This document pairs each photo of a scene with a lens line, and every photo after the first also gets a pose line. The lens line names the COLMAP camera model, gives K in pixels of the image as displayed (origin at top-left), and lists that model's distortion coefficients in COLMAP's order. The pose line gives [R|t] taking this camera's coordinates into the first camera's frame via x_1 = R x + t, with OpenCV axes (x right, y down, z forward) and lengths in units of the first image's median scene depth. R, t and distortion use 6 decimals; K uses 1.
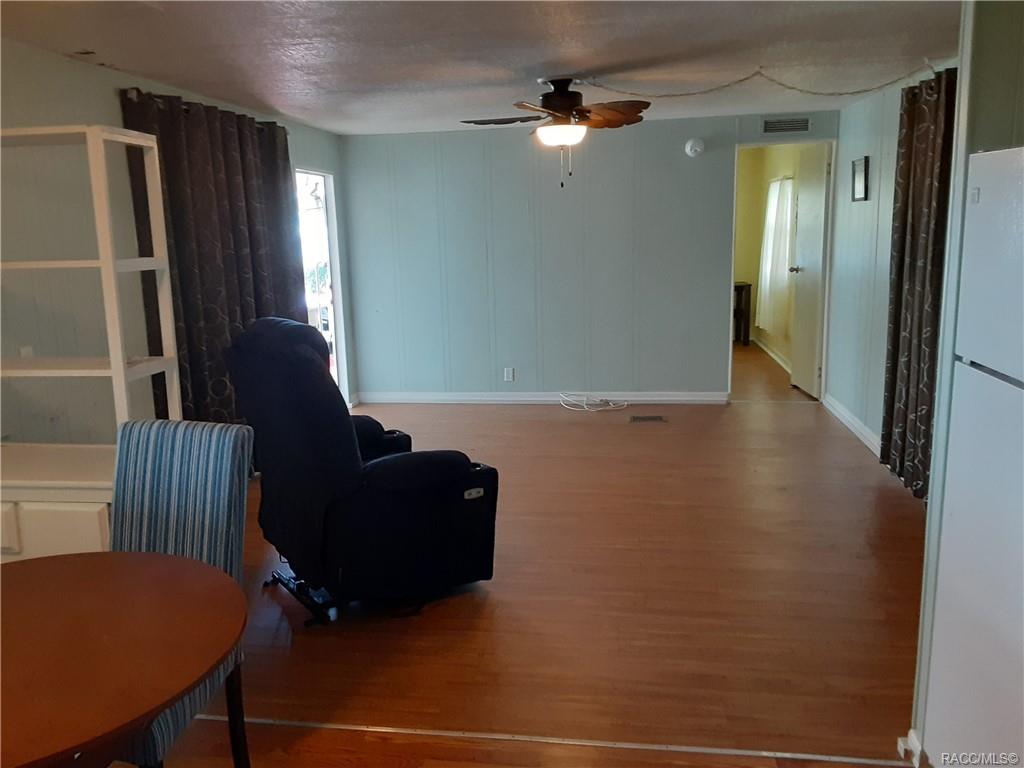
lens RADIAL K [[855.7, 0, 512.0], [0, 855.7, 384.0], [0, 0, 1]] dist [0.139342, -0.240506]
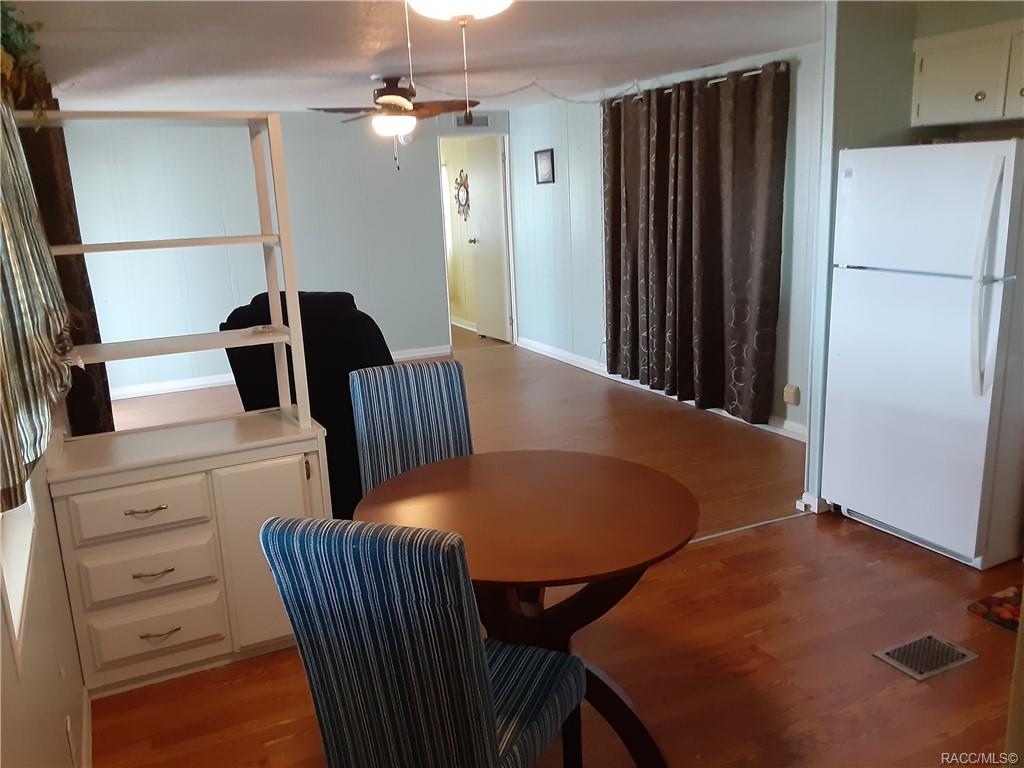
lens RADIAL K [[855.7, 0, 512.0], [0, 855.7, 384.0], [0, 0, 1]] dist [0.139342, -0.240506]
pose [[0.821268, -0.137032, 0.553843, -0.511209], [0.128129, 0.990231, 0.055007, 0.013133], [-0.555970, 0.025788, 0.830802, -0.047305]]
